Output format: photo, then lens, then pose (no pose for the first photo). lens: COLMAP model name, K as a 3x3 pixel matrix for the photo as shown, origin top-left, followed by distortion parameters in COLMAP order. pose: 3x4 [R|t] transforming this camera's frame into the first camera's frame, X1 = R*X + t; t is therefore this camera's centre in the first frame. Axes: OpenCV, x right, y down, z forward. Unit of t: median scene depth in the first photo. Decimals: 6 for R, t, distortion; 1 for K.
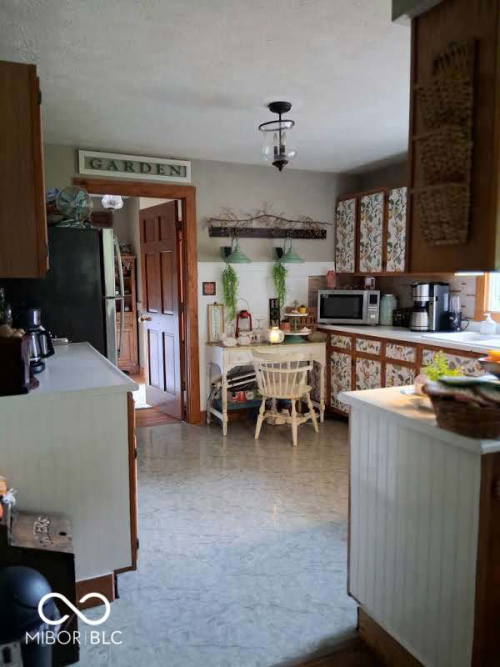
lens RADIAL K [[503.9, 0, 250.2], [0, 503.9, 338.9], [0, 0, 1]] dist [0.097878, 0.001159]
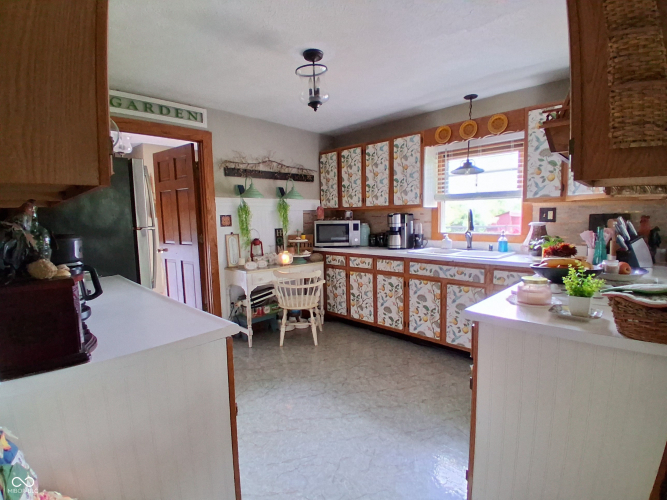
lens RADIAL K [[336.9, 0, 337.4], [0, 336.9, 254.0], [0, 0, 1]] dist [0.003321, -0.004921]
pose [[0.939235, -0.050652, 0.339517, -0.113663], [0.056286, 0.998392, -0.006760, -0.004525], [-0.338629, 0.025460, 0.940576, 0.201602]]
